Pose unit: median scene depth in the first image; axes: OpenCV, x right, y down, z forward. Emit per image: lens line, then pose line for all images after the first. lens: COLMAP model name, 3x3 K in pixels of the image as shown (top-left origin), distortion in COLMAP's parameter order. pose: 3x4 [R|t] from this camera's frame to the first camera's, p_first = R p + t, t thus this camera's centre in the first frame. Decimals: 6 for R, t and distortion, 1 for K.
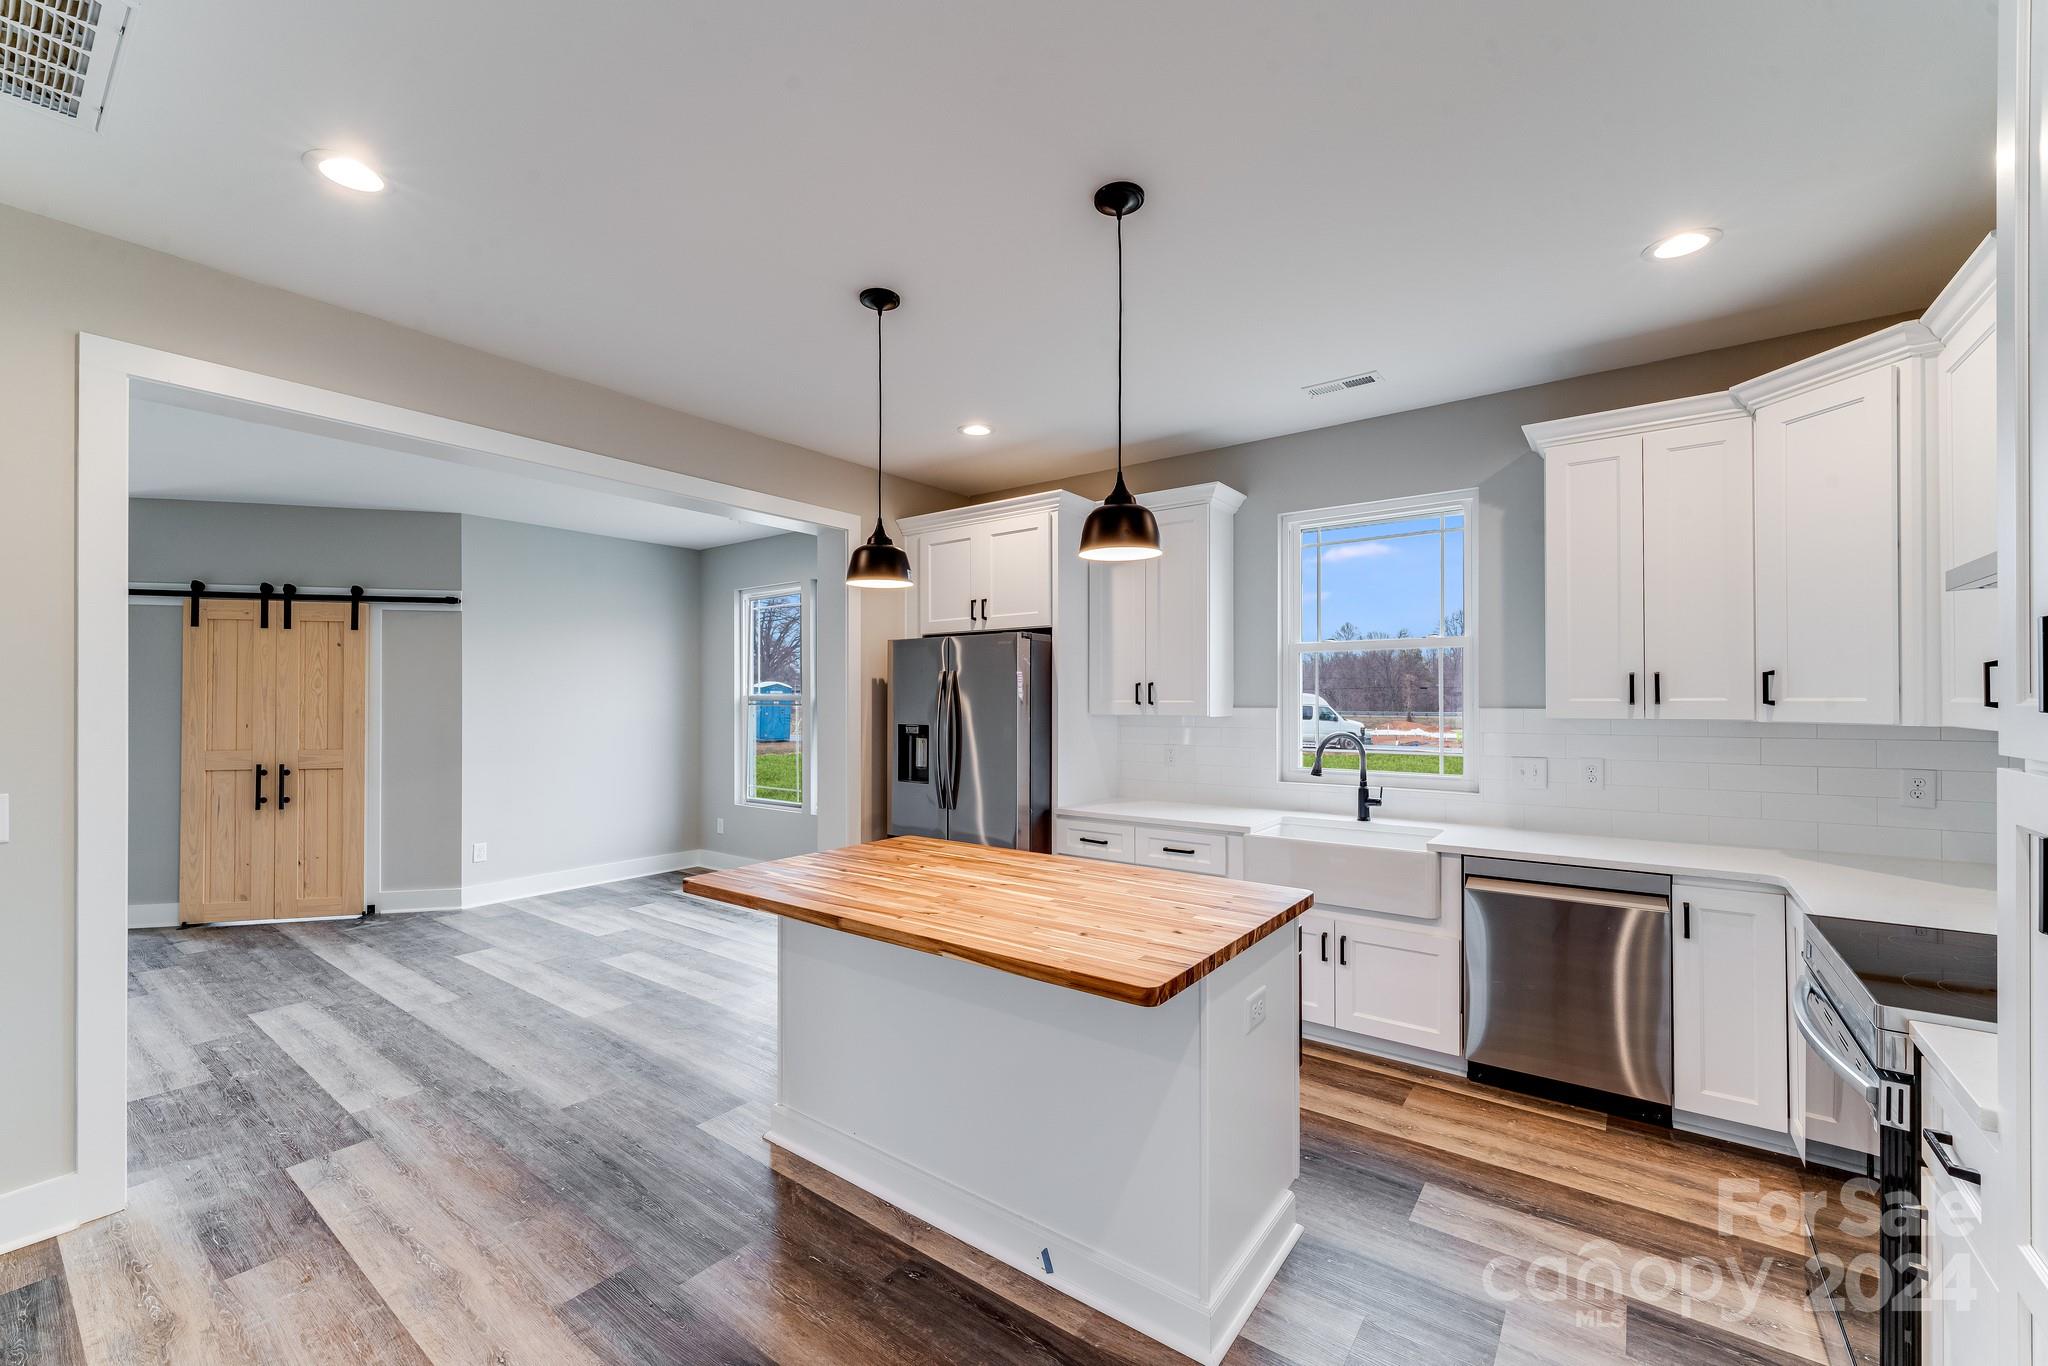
lens RADIAL K [[828.5, 0, 1016.2], [0, 828.5, 704.2], [0, 0, 1]] dist [-0.001892, -0.000858]
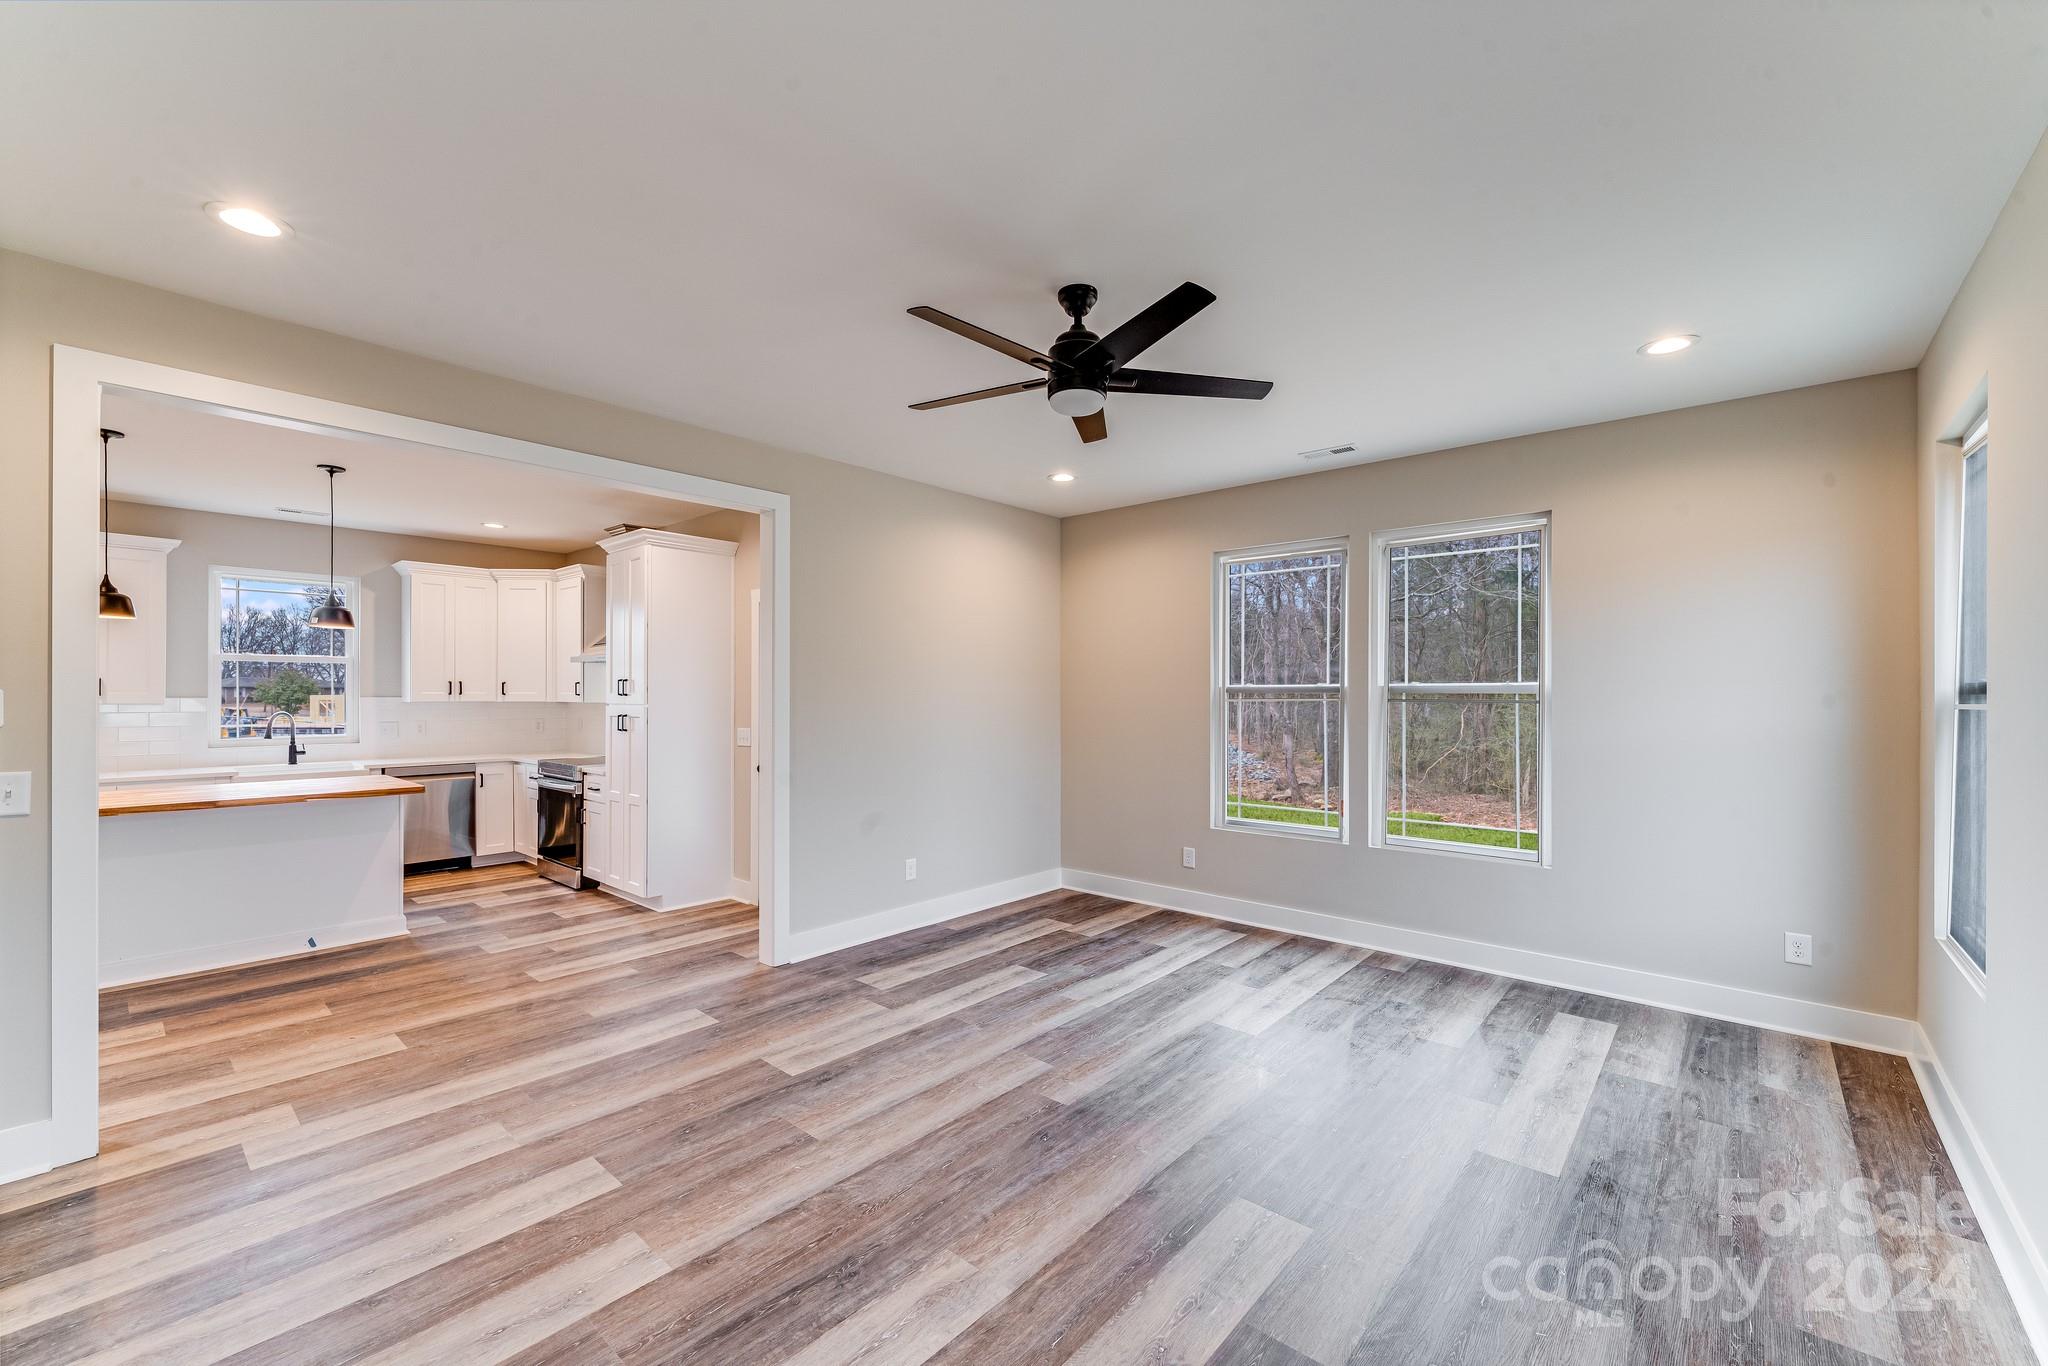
lens RADIAL K [[822.4, 0, 1014.9], [0, 822.4, 691.4], [0, 0, 1]] dist [-0.001199, -0.000361]
pose [[0.077721, 0.006403, 0.996955, -1.416800], [0.004069, 0.999969, -0.006739, 0.012462], [-0.996967, 0.004580, 0.077693, -0.742916]]
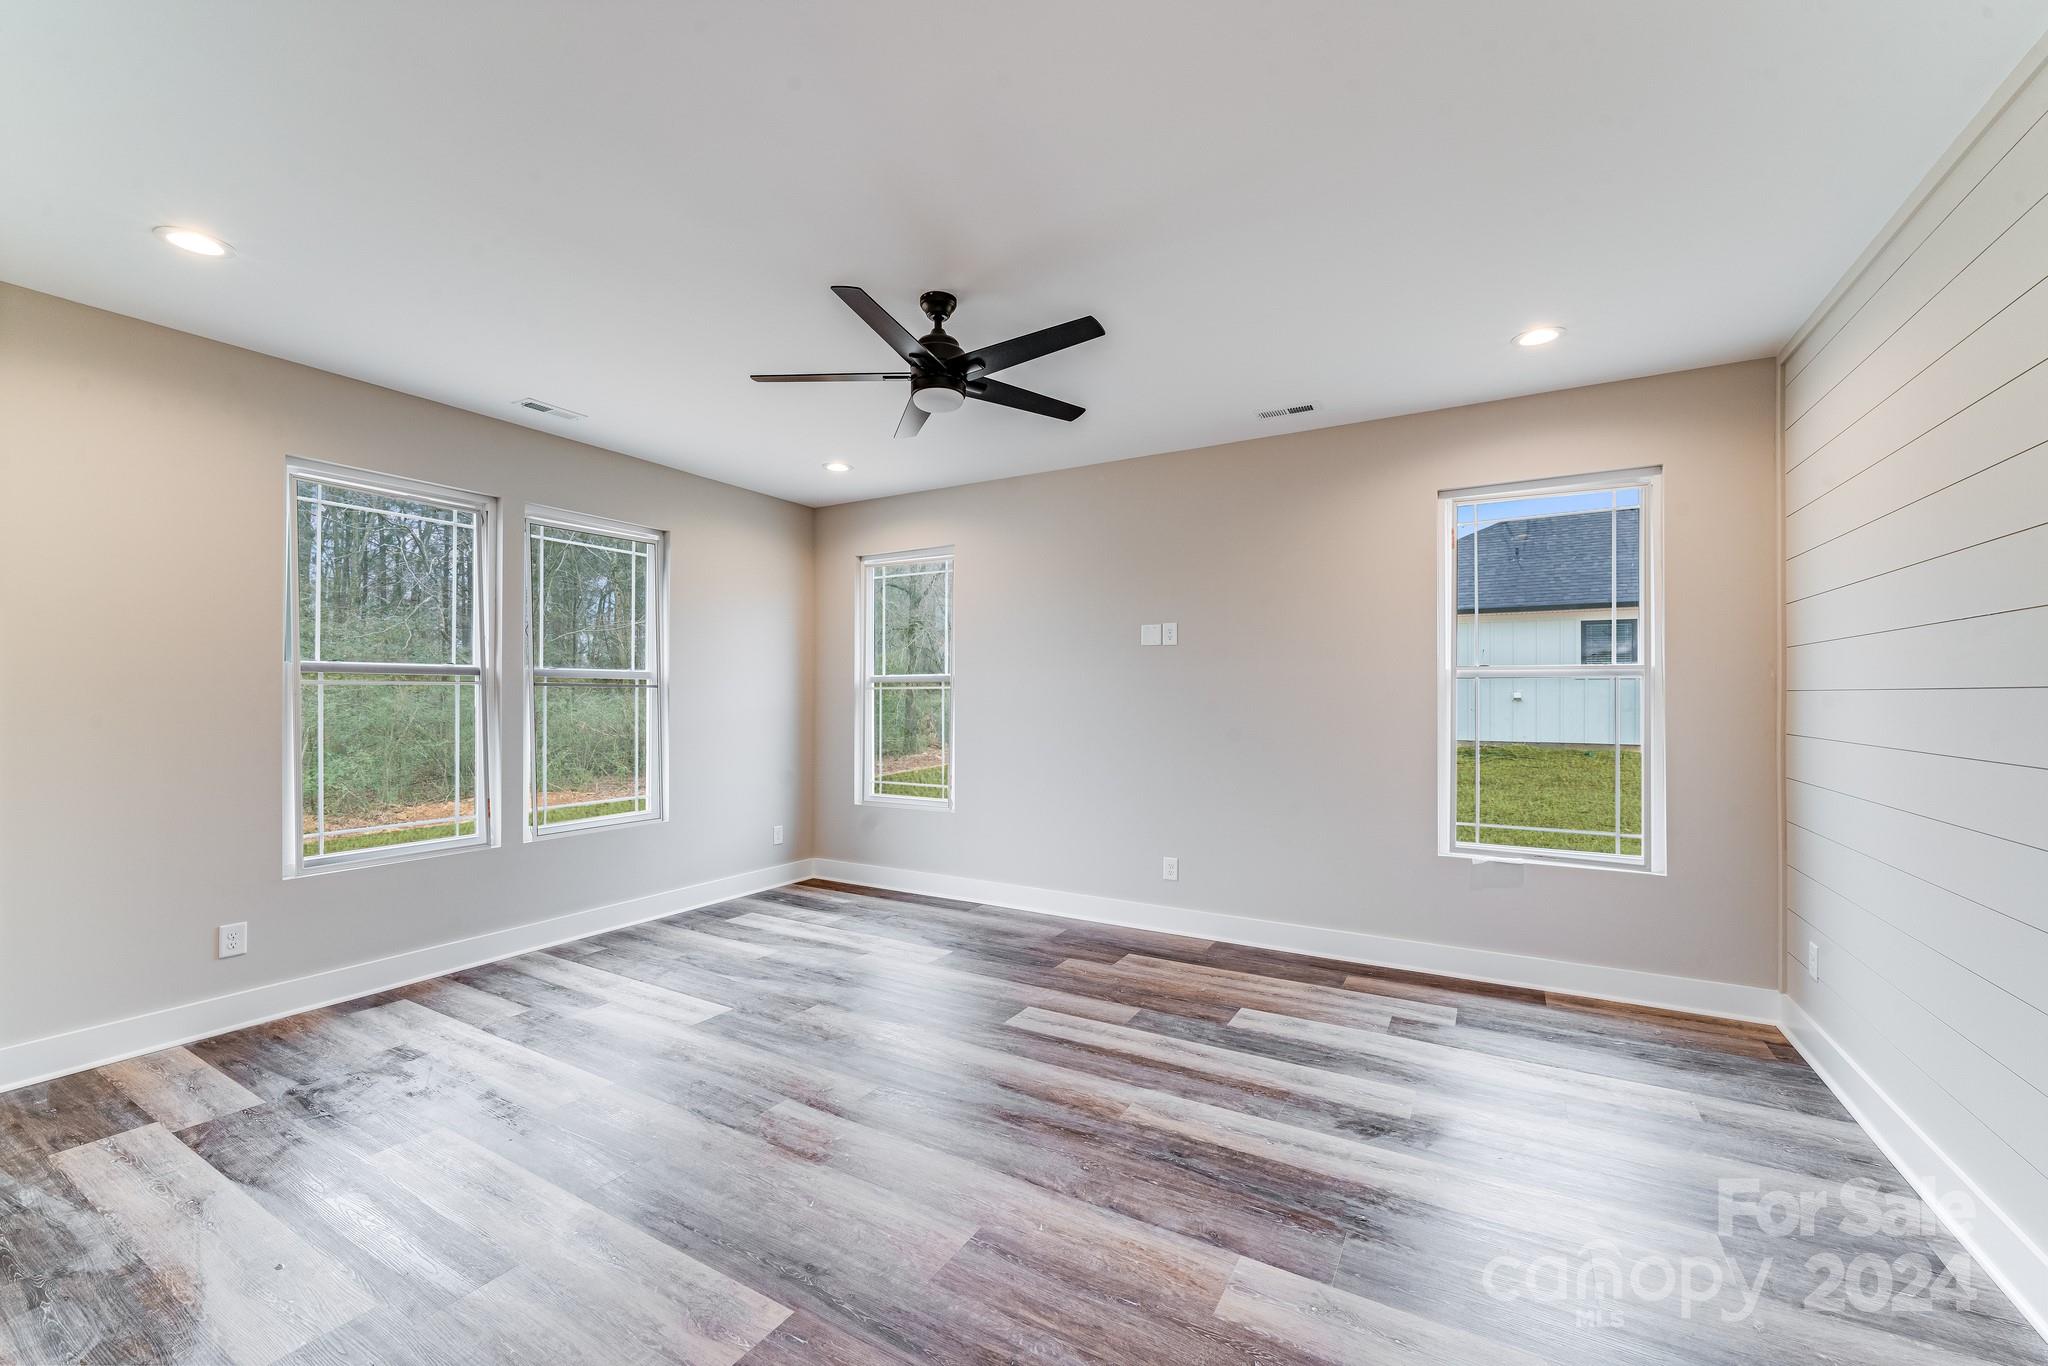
lens RADIAL K [[819.0, 0, 1015.2], [0, 819.0, 695.7], [0, 0, 1]] dist [-0.002281, -0.000026]
pose [[-0.993261, 0.000849, -0.115895, -0.484252], [0.000293, 0.999988, 0.004814, 0.035420], [0.115898, 0.004747, -0.993250, 0.240715]]
